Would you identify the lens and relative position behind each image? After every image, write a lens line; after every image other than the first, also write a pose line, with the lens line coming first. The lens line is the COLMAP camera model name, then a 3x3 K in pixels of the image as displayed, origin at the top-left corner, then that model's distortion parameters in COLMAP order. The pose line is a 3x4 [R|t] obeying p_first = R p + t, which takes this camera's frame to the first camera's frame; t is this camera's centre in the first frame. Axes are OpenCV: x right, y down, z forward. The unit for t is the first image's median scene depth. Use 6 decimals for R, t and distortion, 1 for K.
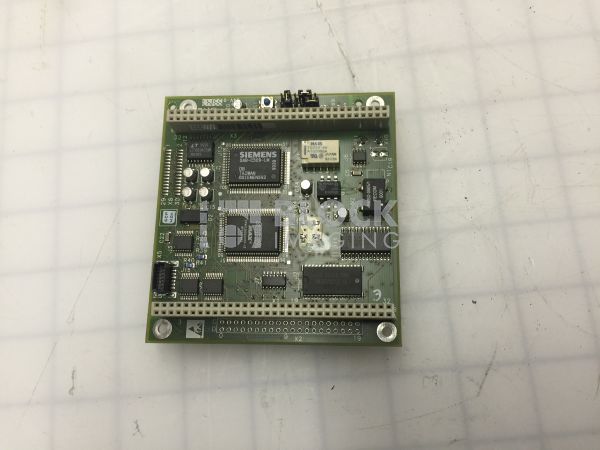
lens RADIAL K [[529.6, 0, 303.2], [0, 529.6, 224.7], [0, 0, 1]] dist [0.084841, -0.156361]
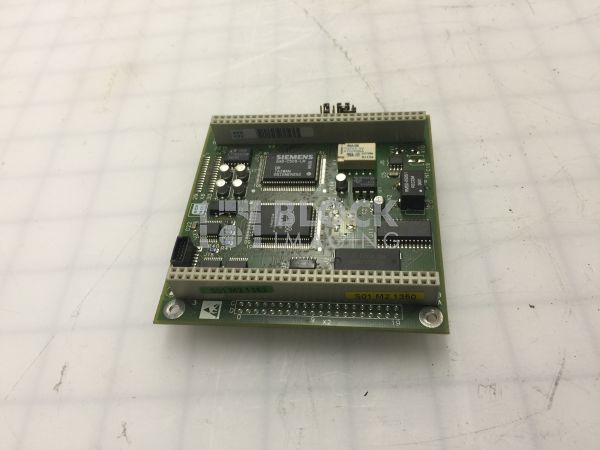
lens RADIAL K [[529.6, 0, 303.2], [0, 529.6, 224.7], [0, 0, 1]] dist [0.084841, -0.156361]
pose [[0.997039, 0.039298, -0.066091, 0.003038], [-0.062898, 0.911236, -0.407054, 0.397361], [0.044228, 0.410006, 0.911010, 0.136781]]
